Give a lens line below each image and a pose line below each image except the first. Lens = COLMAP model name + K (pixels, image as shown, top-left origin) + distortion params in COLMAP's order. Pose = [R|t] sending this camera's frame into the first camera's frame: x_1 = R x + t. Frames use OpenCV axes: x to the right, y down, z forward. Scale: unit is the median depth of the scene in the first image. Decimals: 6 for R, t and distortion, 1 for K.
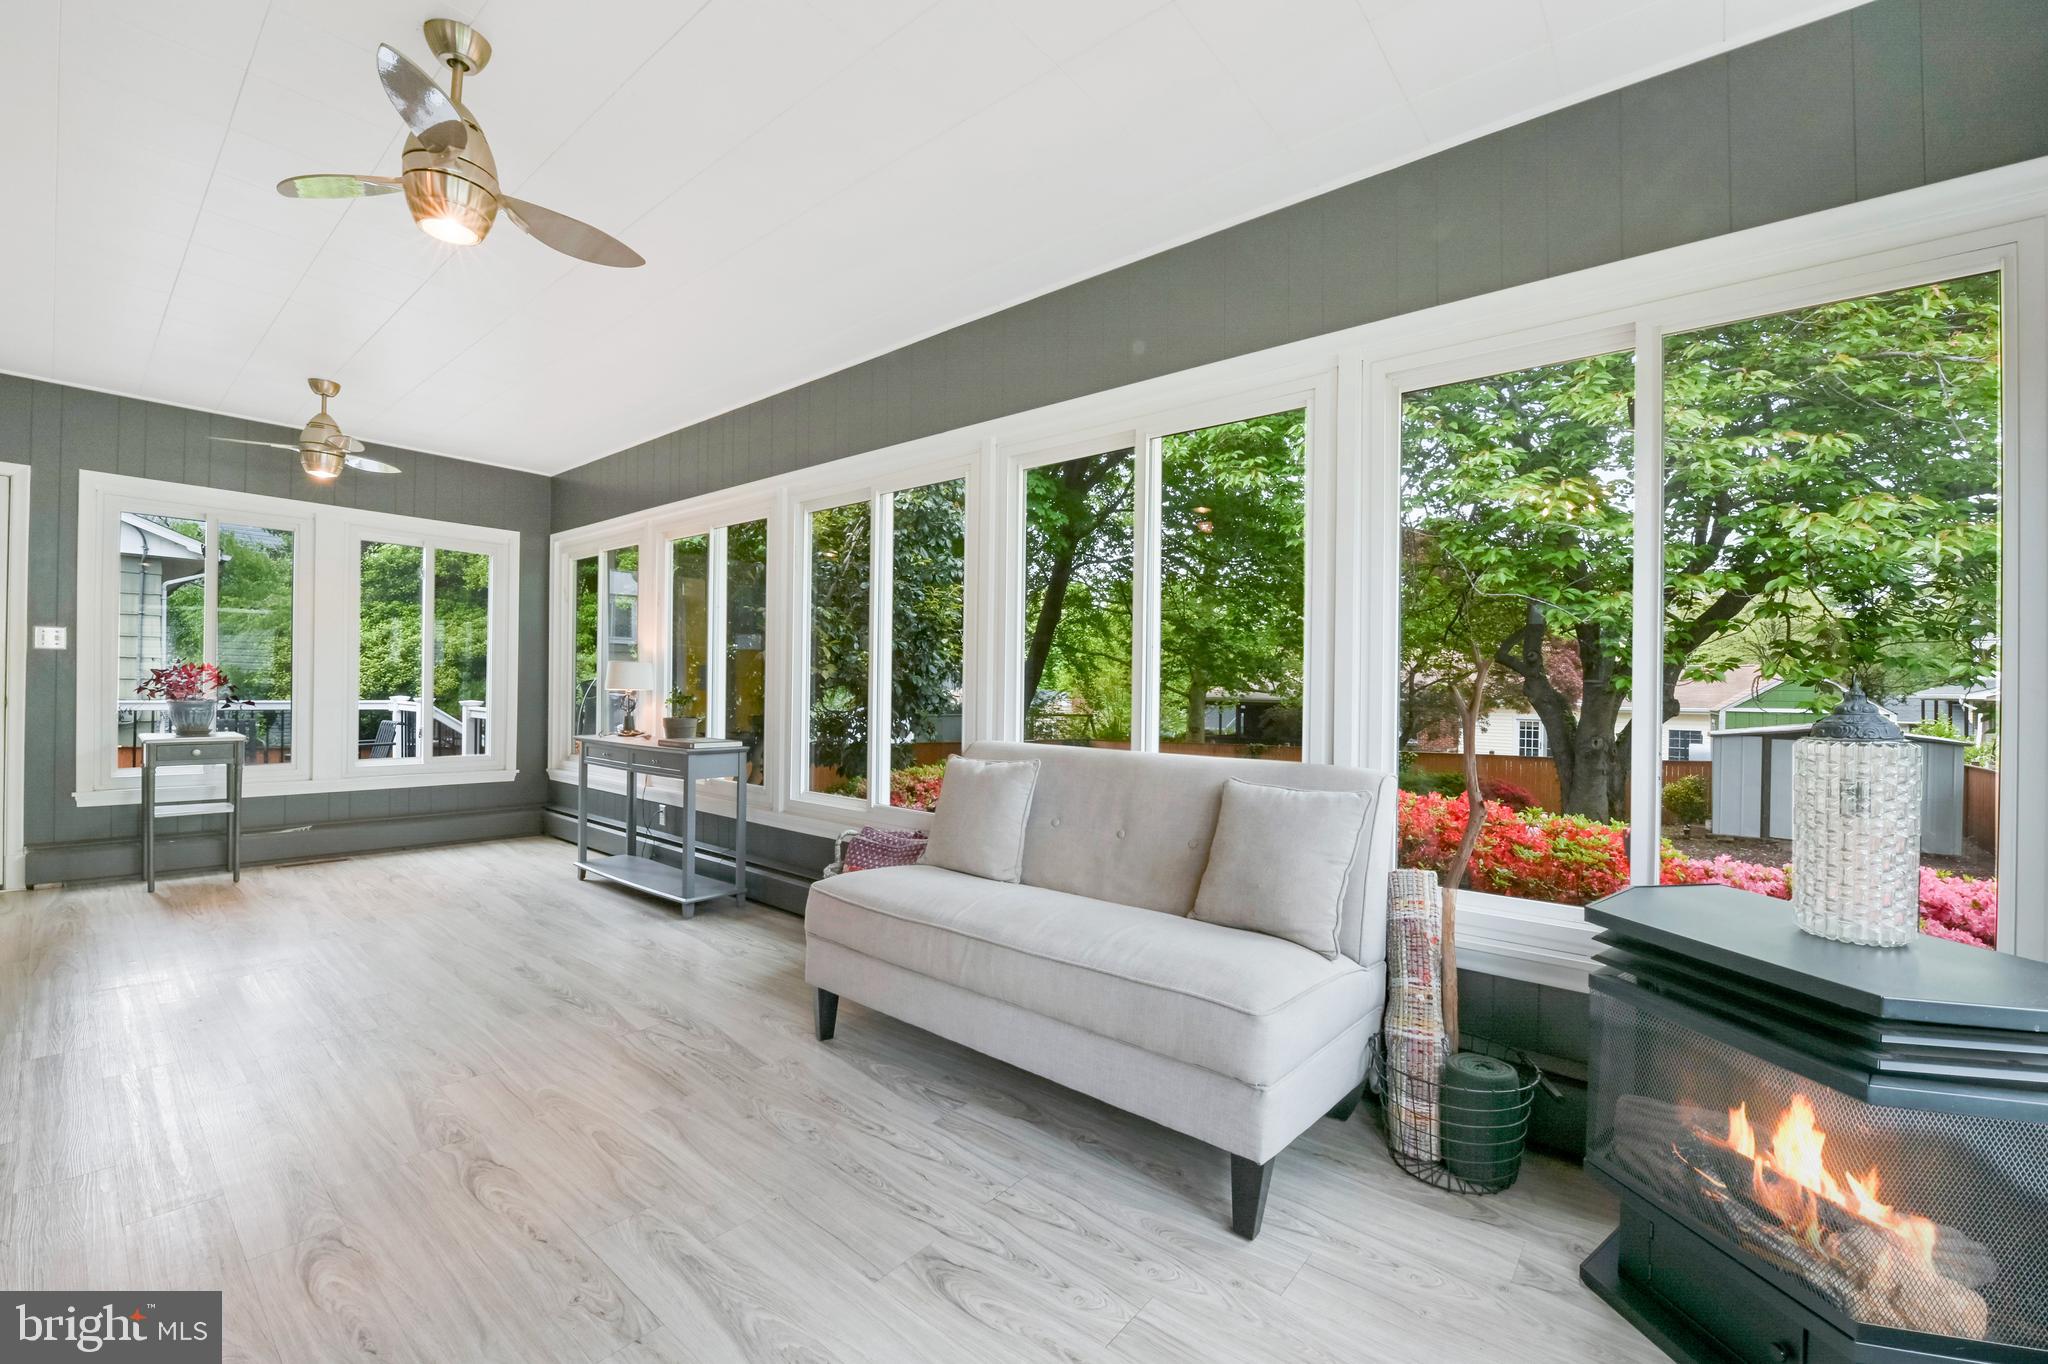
lens RADIAL K [[856.7, 0, 1030.5], [0, 856.7, 682.6], [0, 0, 1]] dist [-0.003222, -0.000343]
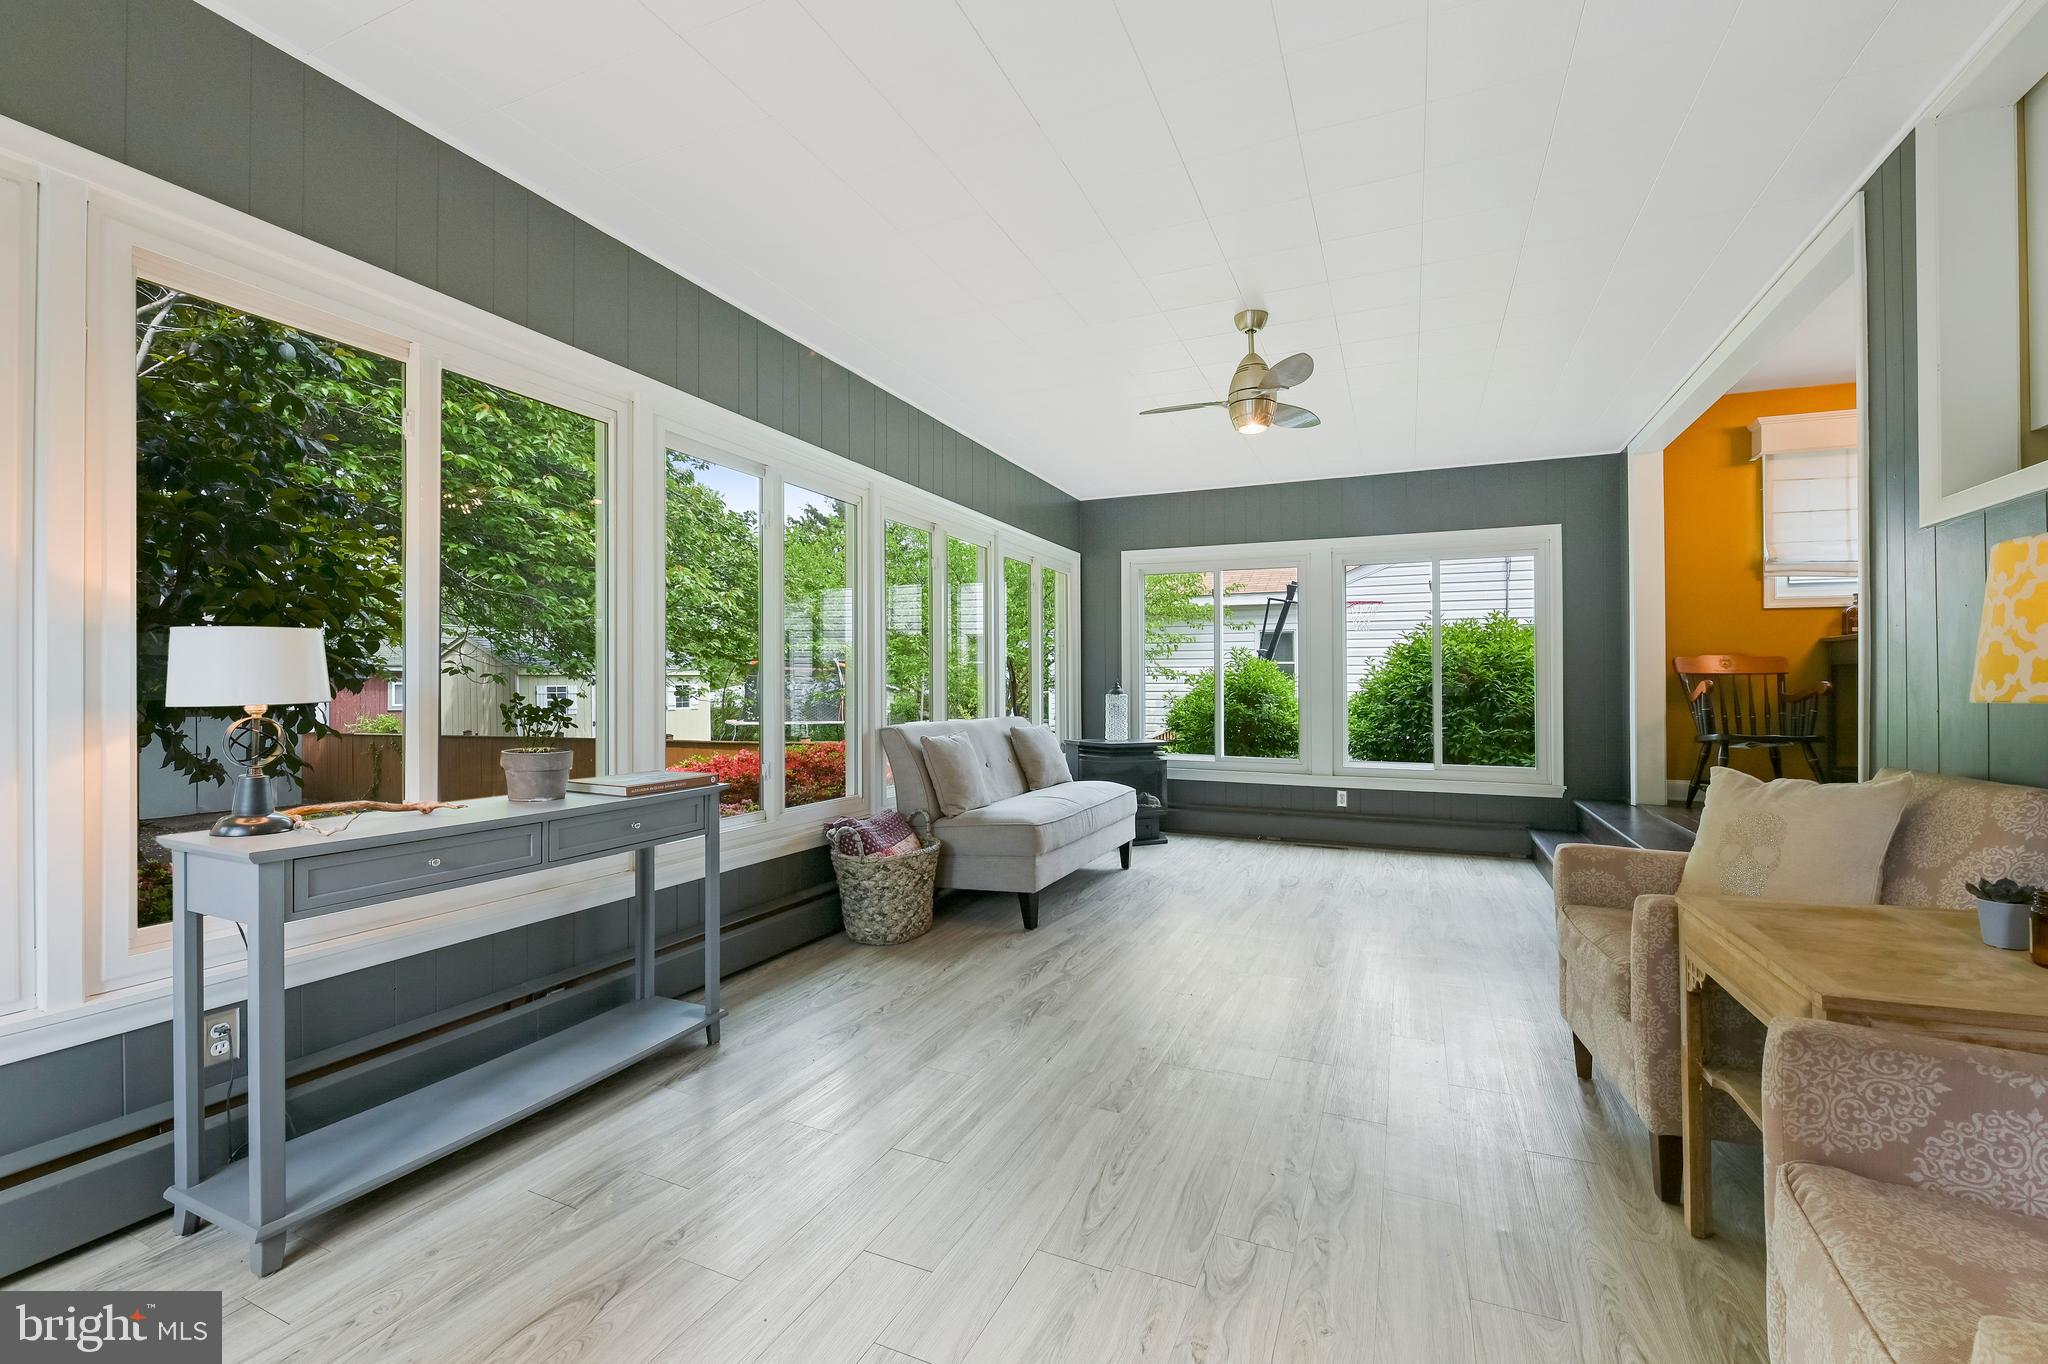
lens RADIAL K [[852.3, 0, 1011.5], [0, 852.3, 685.5], [0, 0, 1]] dist [-0.002947, -0.000372]
pose [[-0.274289, -0.016720, 0.961502, -1.064879], [-0.017606, 0.999769, 0.012363, -0.010912], [-0.961486, -0.013537, -0.274520, 0.942066]]
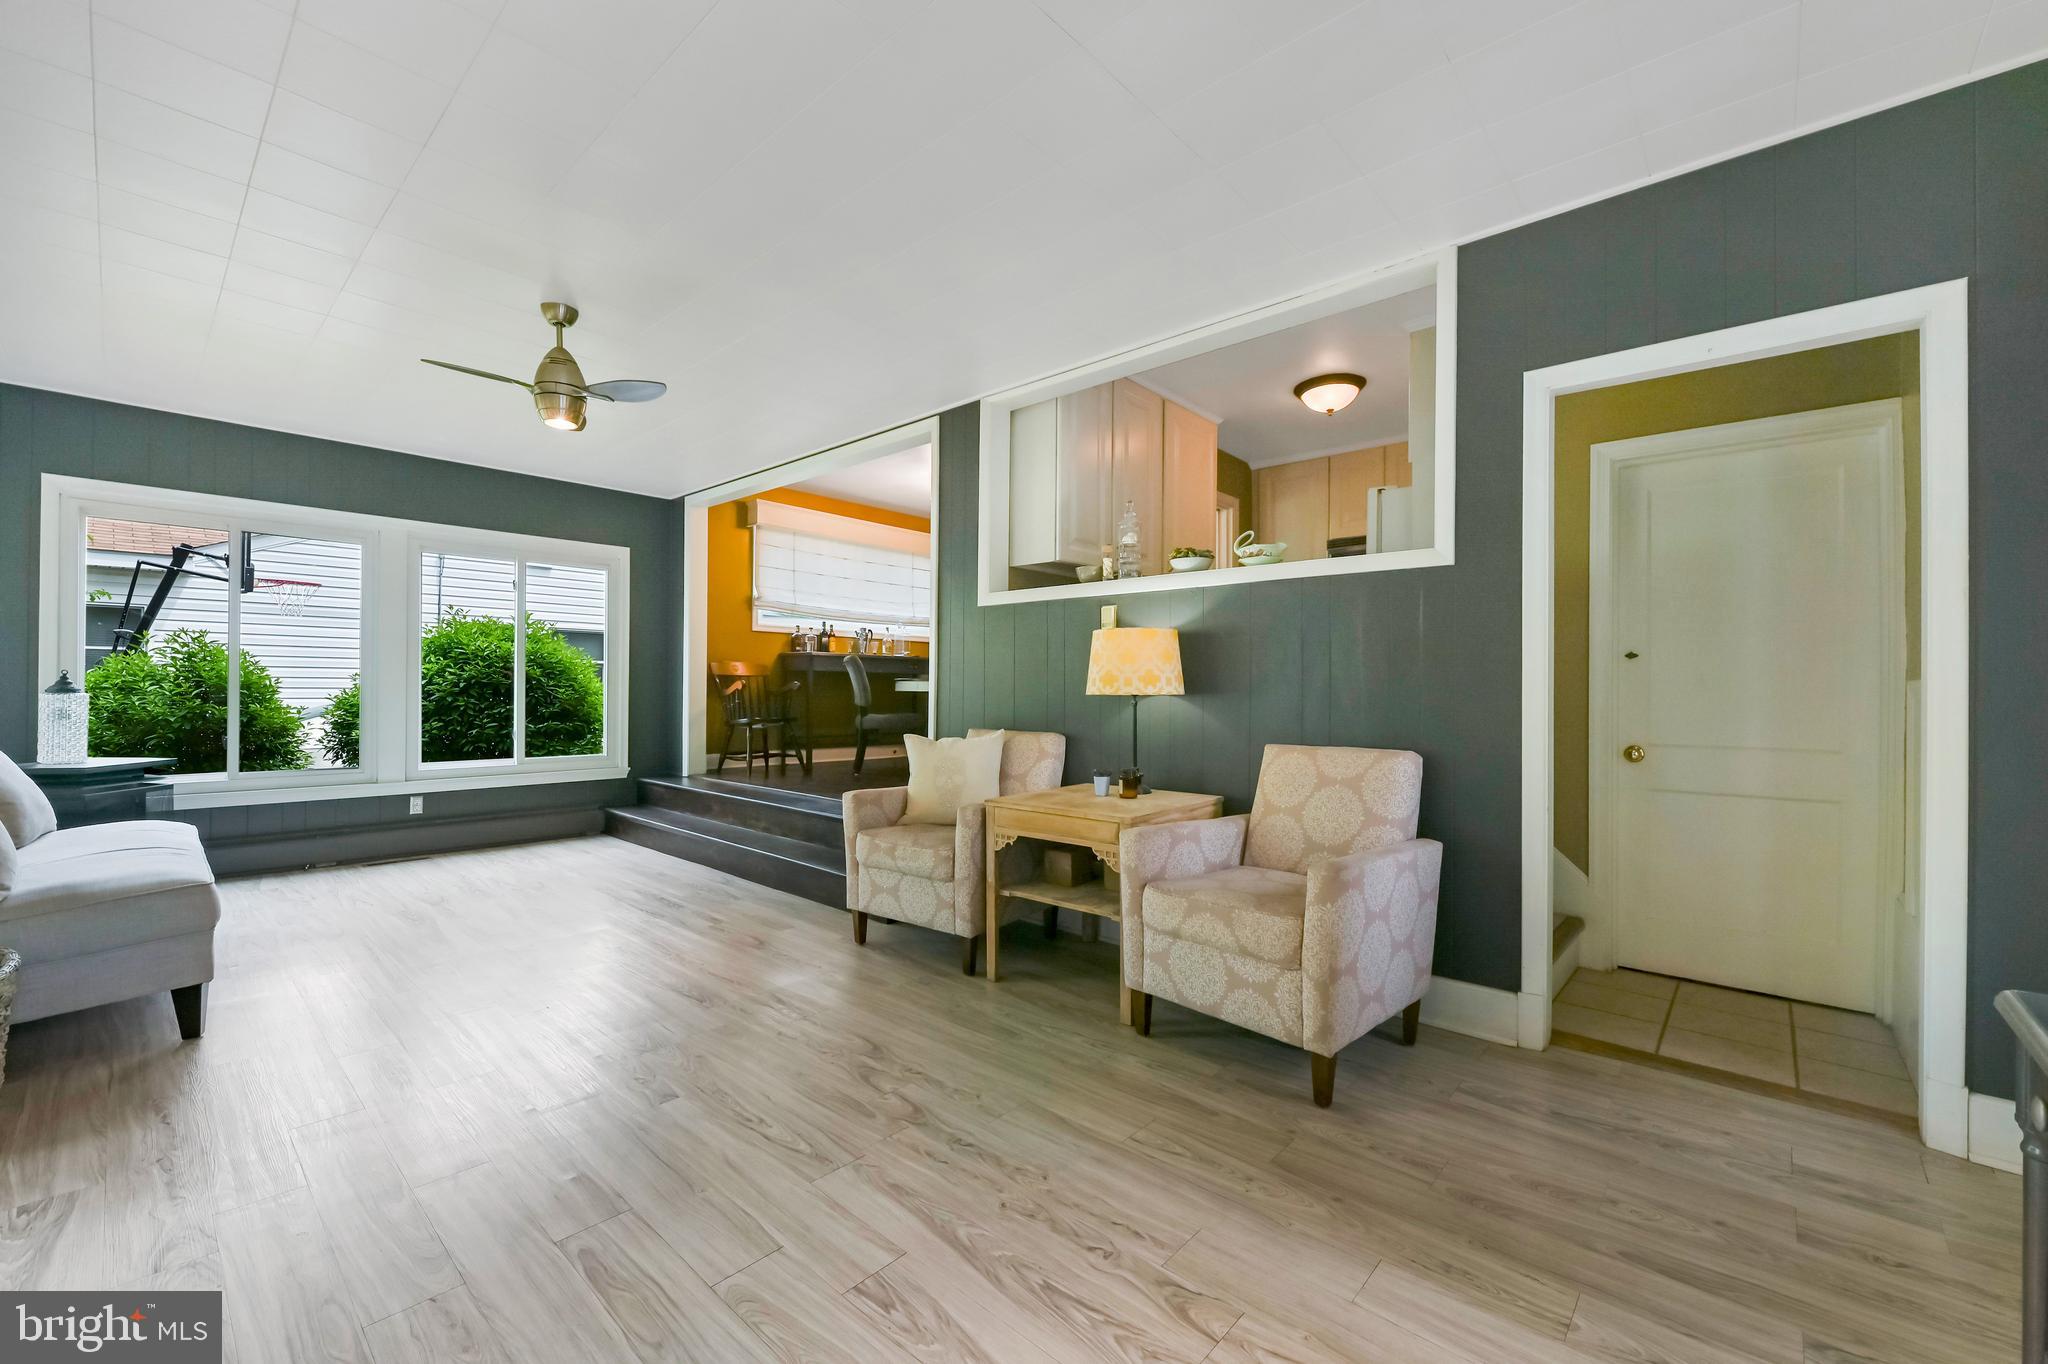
lens RADIAL K [[822.8, 0, 1025.2], [0, 822.8, 690.9], [0, 0, 1]] dist [-0.010489, -0.000200]
pose [[-0.998874, -0.024810, 0.040430, -0.809588], [-0.025062, 0.999669, -0.005732, -0.004970], [-0.040274, -0.006739, -0.999166, 1.260009]]
